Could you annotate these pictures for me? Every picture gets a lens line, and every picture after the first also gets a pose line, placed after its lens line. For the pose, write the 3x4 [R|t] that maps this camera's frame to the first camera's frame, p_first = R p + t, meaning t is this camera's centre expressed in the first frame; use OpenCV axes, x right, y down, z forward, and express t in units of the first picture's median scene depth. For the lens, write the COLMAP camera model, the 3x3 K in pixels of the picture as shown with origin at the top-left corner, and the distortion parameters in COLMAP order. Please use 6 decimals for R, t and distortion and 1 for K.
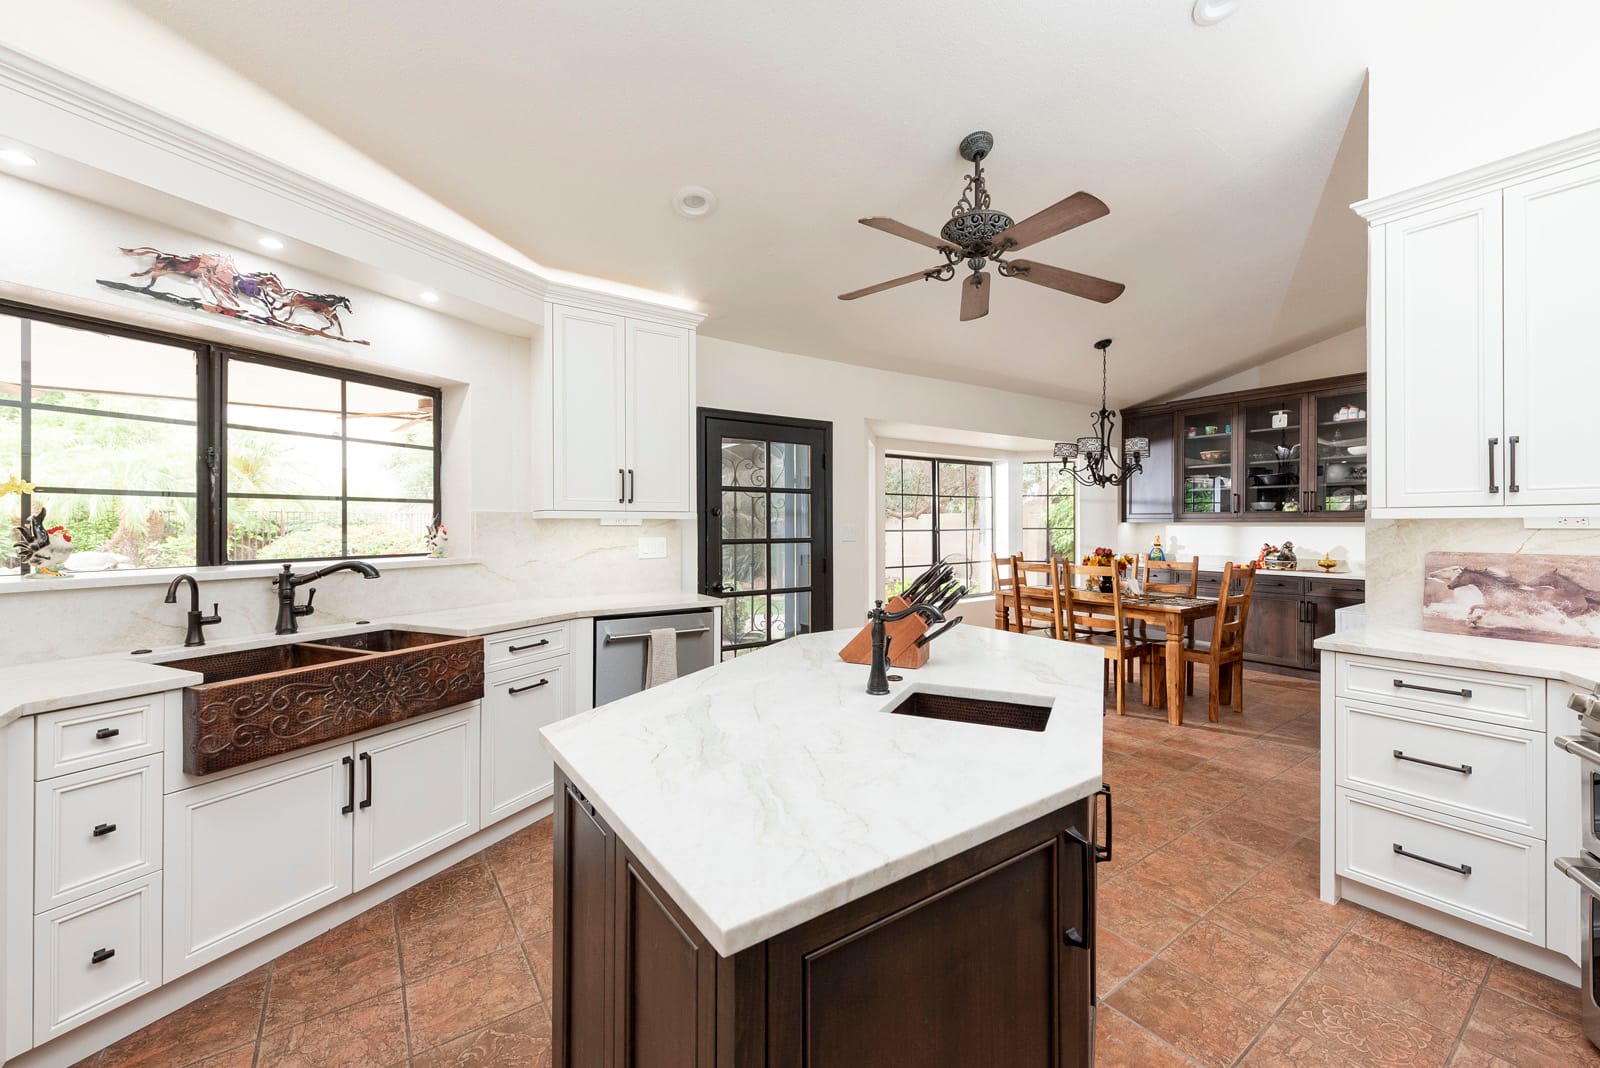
lens RADIAL K [[638.4, 0, 835.4], [0, 638.4, 524.4], [0, 0, 1]] dist [0.022694, -0.009225]
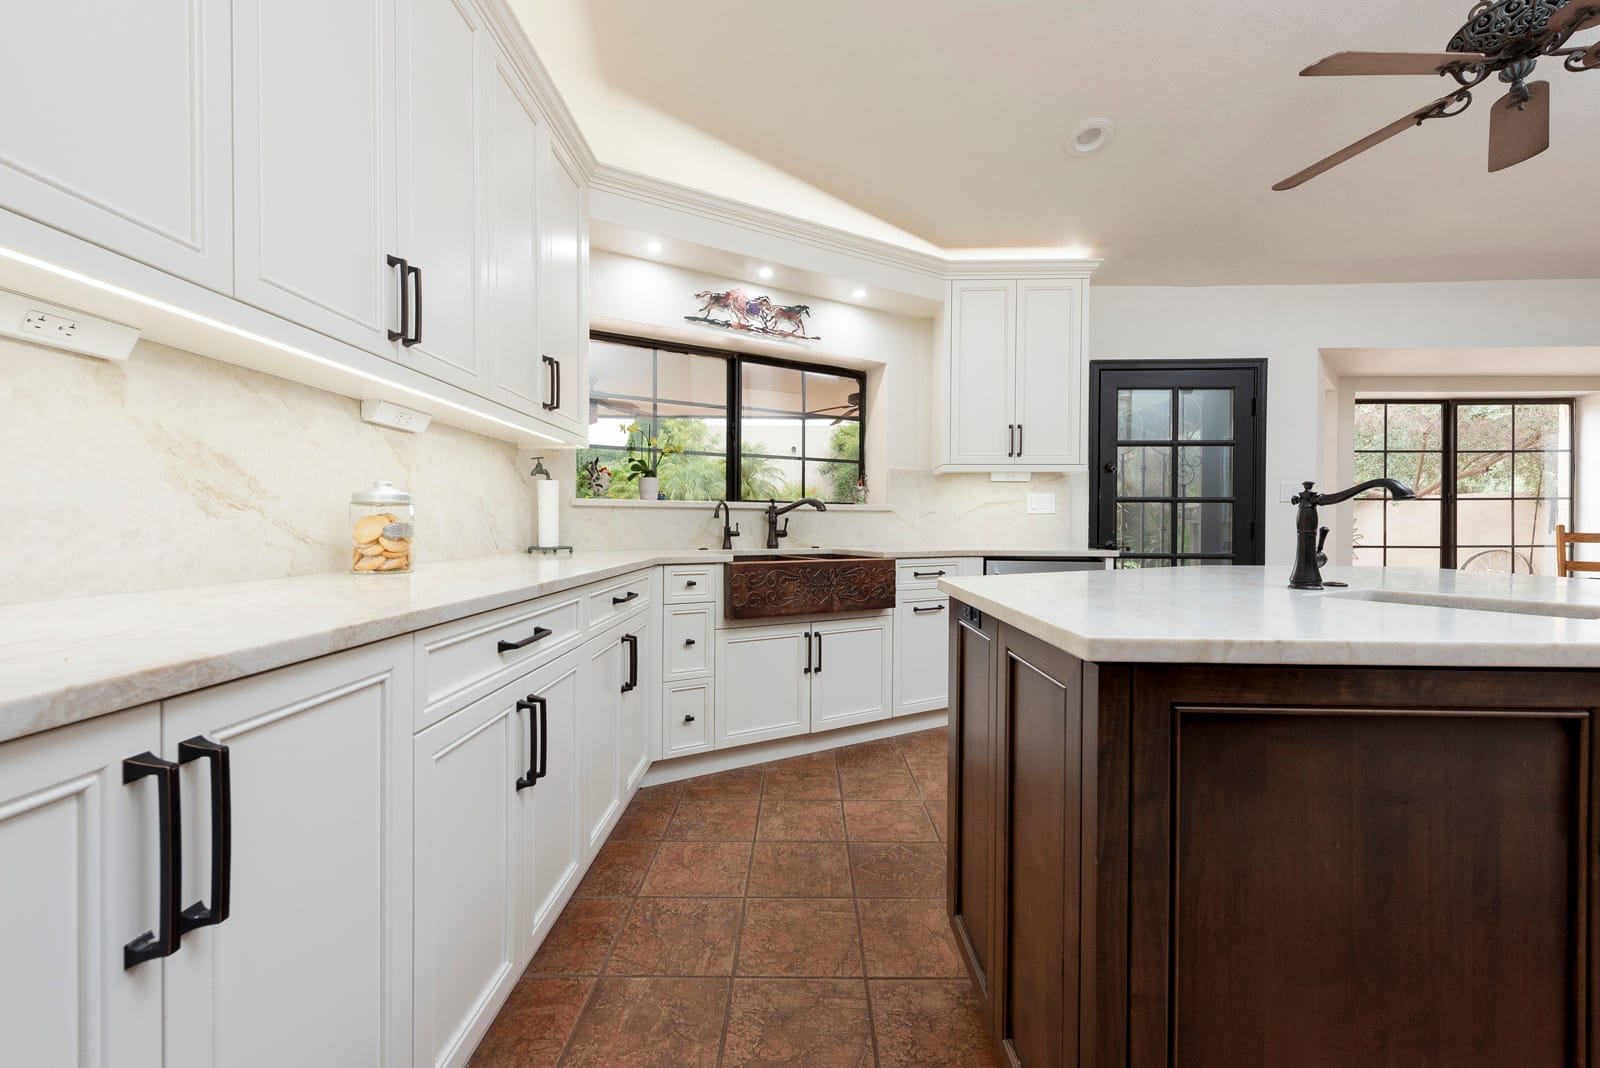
lens RADIAL K [[628.0, 0, 789.1], [0, 628.0, 534.2], [0, 0, 1]] dist [0.002847, -0.000312]
pose [[0.786910, 0.012348, -0.616944, 0.026729], [-0.005296, 0.999898, 0.013258, 0.116459], [0.617045, -0.007165, 0.786895, -0.058546]]
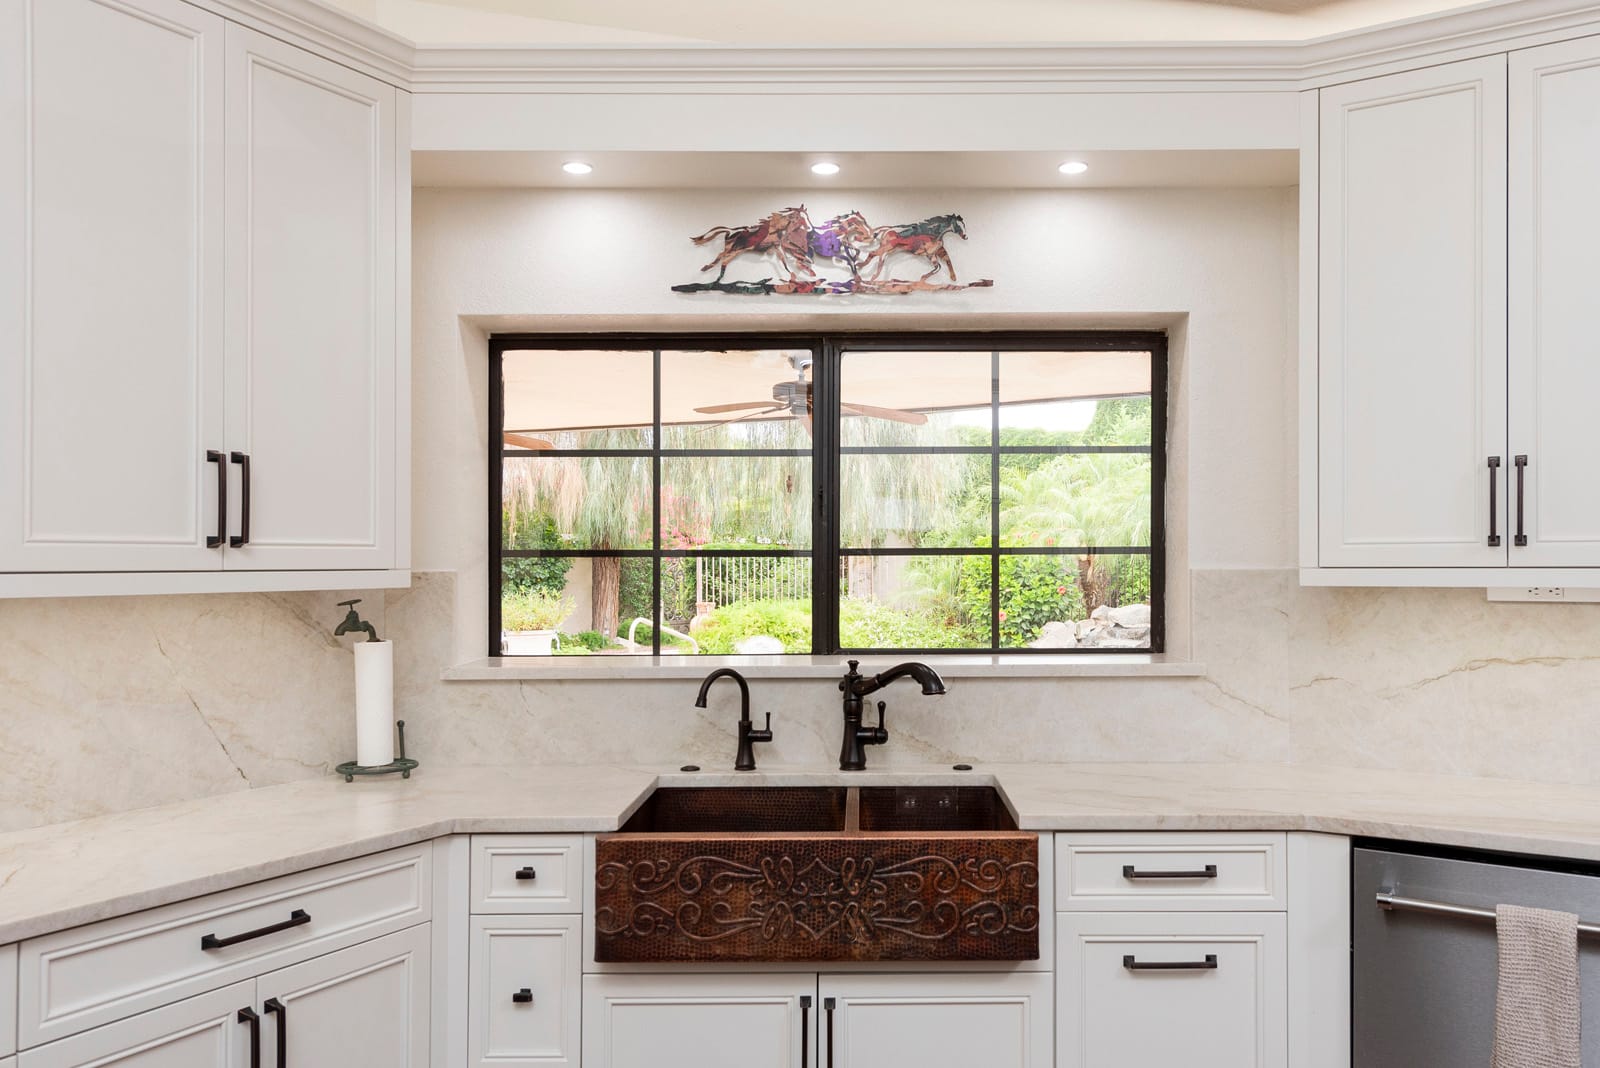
lens RADIAL K [[1259.5, 0, 843.4], [0, 1259.5, 540.9], [0, 0, 1]] dist [0.024127, -0.006933]
pose [[0.390134, -0.015735, -0.920623, 0.291623], [0.003084, 0.999871, -0.015782, -0.036502], [0.920753, 0.003318, 0.390132, 0.495156]]
